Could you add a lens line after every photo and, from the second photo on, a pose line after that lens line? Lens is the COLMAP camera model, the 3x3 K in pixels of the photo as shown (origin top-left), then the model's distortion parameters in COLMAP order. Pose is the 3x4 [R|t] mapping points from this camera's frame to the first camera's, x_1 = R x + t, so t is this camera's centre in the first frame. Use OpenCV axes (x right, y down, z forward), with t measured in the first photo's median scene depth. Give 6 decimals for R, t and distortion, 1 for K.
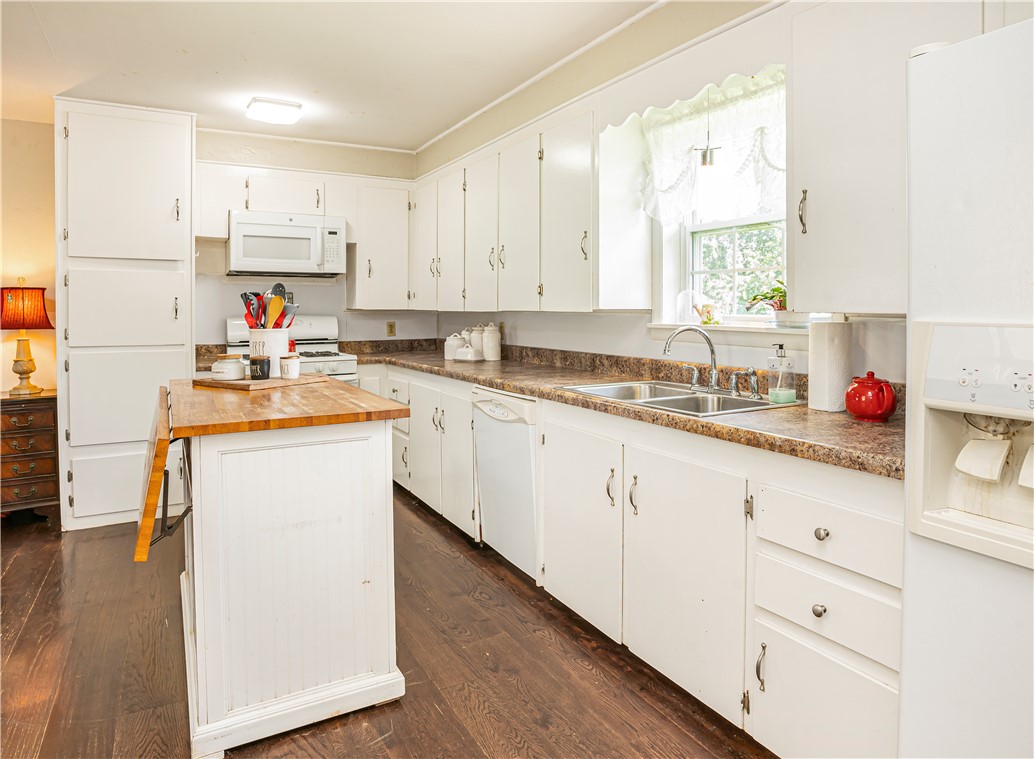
lens RADIAL K [[654.3, 0, 555.8], [0, 654.3, 317.0], [0, 0, 1]] dist [-0.077409, 0.034536]
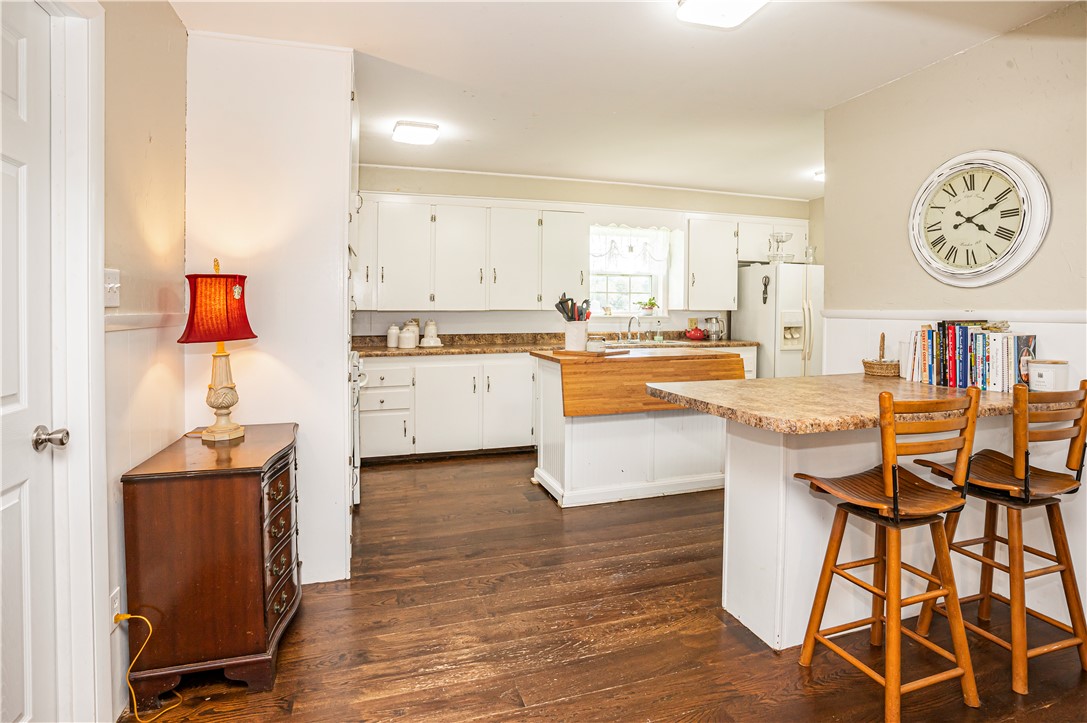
lens RADIAL K [[562.6, 0, 545.6], [0, 562.6, 323.6], [0, 0, 1]] dist [-0.041139, 0.000700]
pose [[0.234999, -0.025841, 0.971652, -1.416250], [0.012016, 0.999647, 0.023680, -0.007072], [-0.971921, 0.006111, 0.235227, 0.573409]]
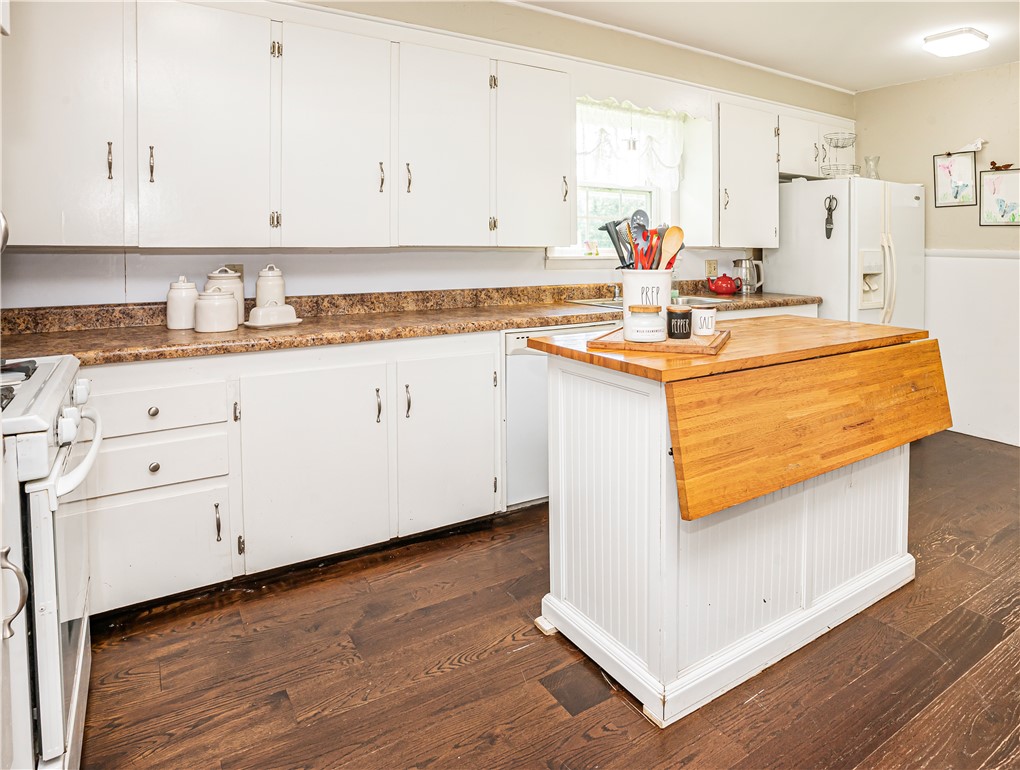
lens RADIAL K [[638.2, 0, 593.3], [0, 638.2, 268.9], [0, 0, 1]] dist [-0.043157, 0.002832]
pose [[-0.078866, -0.036694, 0.996210, -0.891653], [0.008732, 0.999259, 0.037497, -0.009131], [-0.996847, 0.011656, -0.078487, 0.861267]]
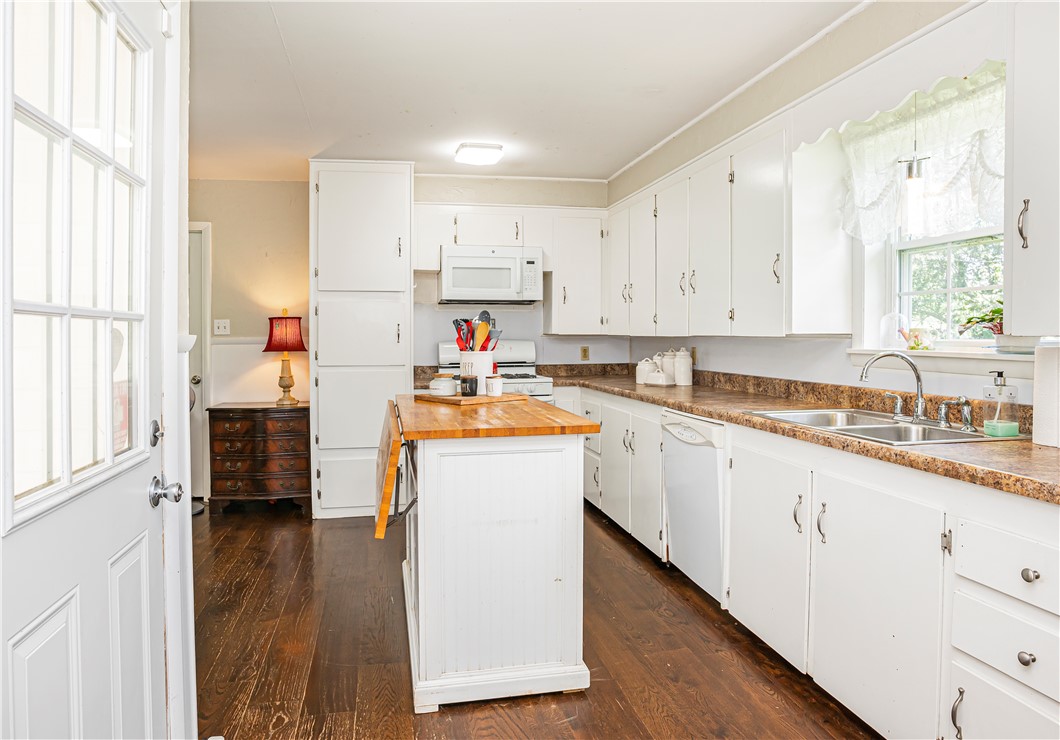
lens RADIAL K [[669.9, 0, 509.4], [0, 669.9, 354.8], [0, 0, 1]] dist [-0.102648, 0.060815]
pose [[0.935230, 0.008204, -0.353946, 0.015813], [-0.001942, 0.999835, 0.018044, 0.002320], [0.354036, -0.016188, 0.935092, -0.051236]]
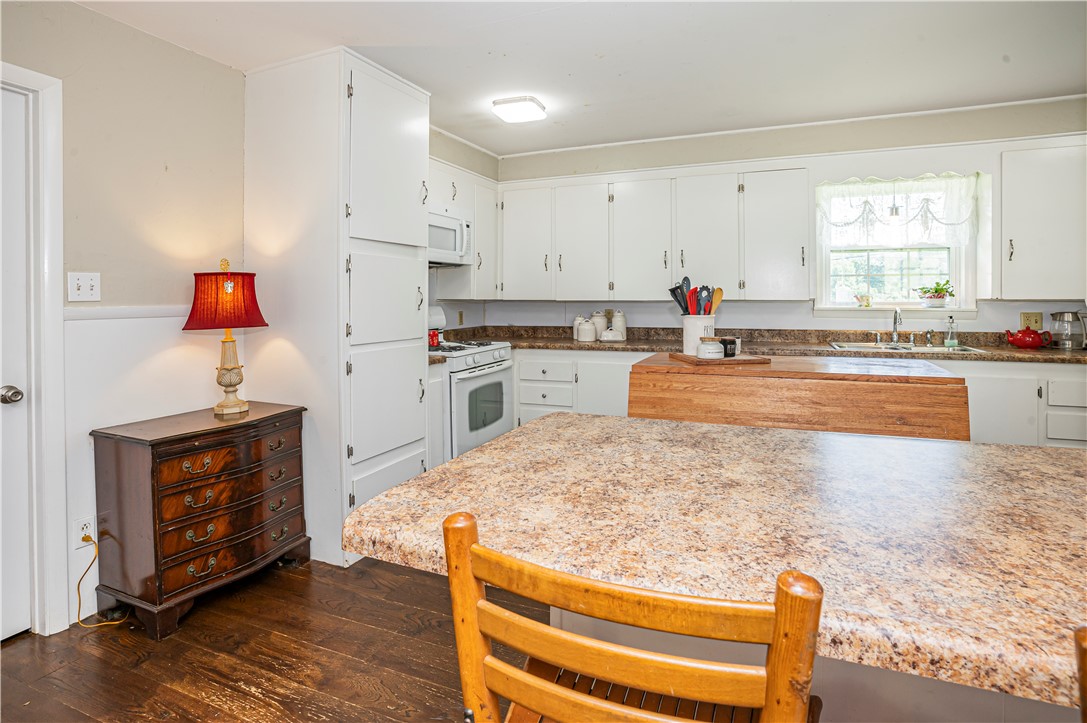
lens RADIAL K [[567.8, 0, 547.5], [0, 567.8, 303.3], [0, 0, 1]] dist [-0.083098, 0.042905]
pose [[0.810591, -0.009216, 0.585541, -0.993145], [0.011323, 0.999936, 0.000063, -0.005563], [-0.585504, 0.006579, 0.810643, 0.244767]]
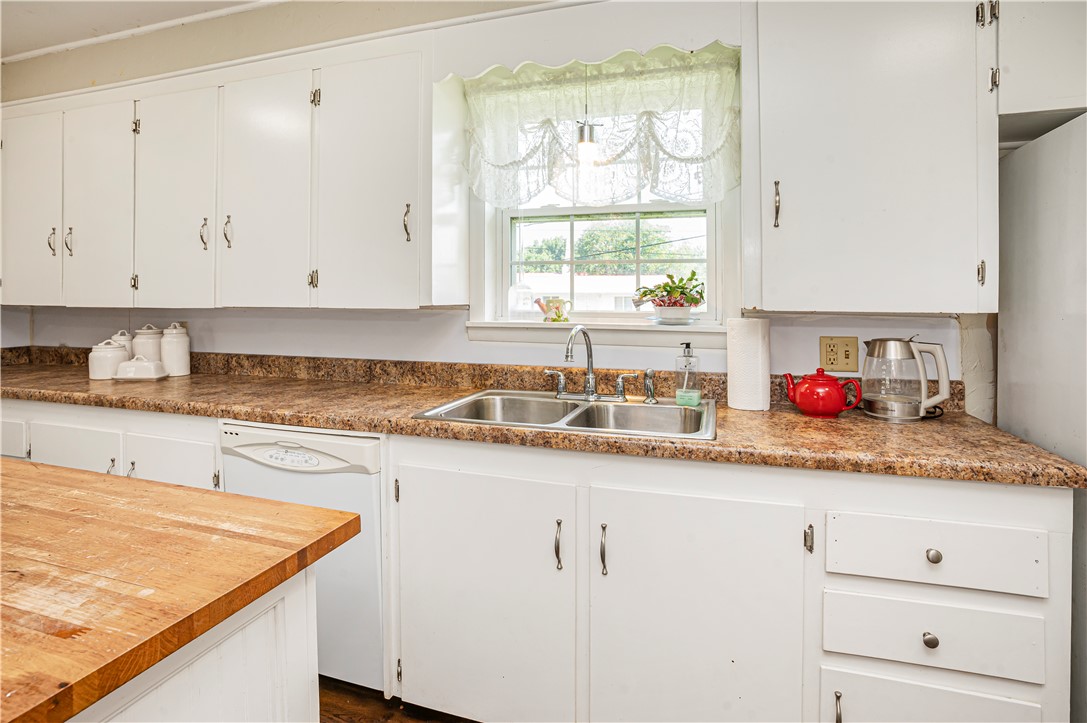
lens RADIAL K [[565.0, 0, 540.2], [0, 565.0, 299.2], [0, 0, 1]] dist [-0.053598, 0.018245]
pose [[0.762076, -0.002076, 0.647484, -0.220374], [0.008577, 0.999939, -0.006889, -0.011468], [-0.647430, 0.010803, 0.762048, 0.325545]]
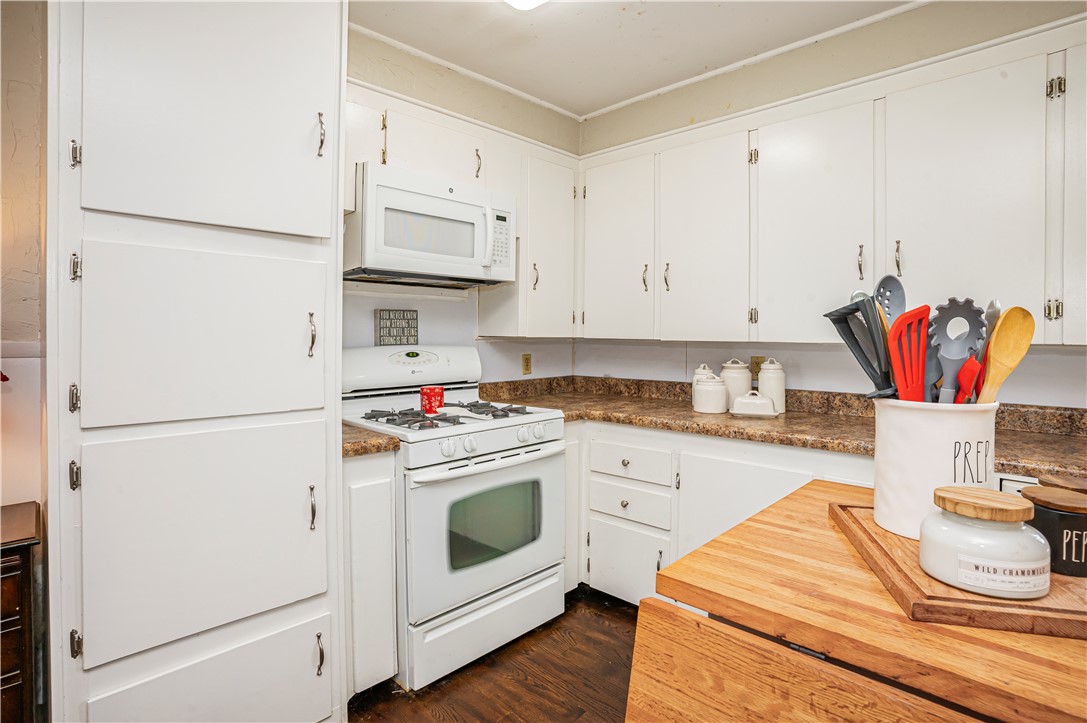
lens RADIAL K [[552.8, 0, 544.2], [0, 552.8, 340.6], [0, 0, 1]] dist [-0.090566, 0.043751]
pose [[0.968636, 0.002317, 0.248471, -0.563827], [-0.002450, 0.999997, 0.000226, -0.010904], [-0.248470, -0.000828, 0.968639, 0.592596]]
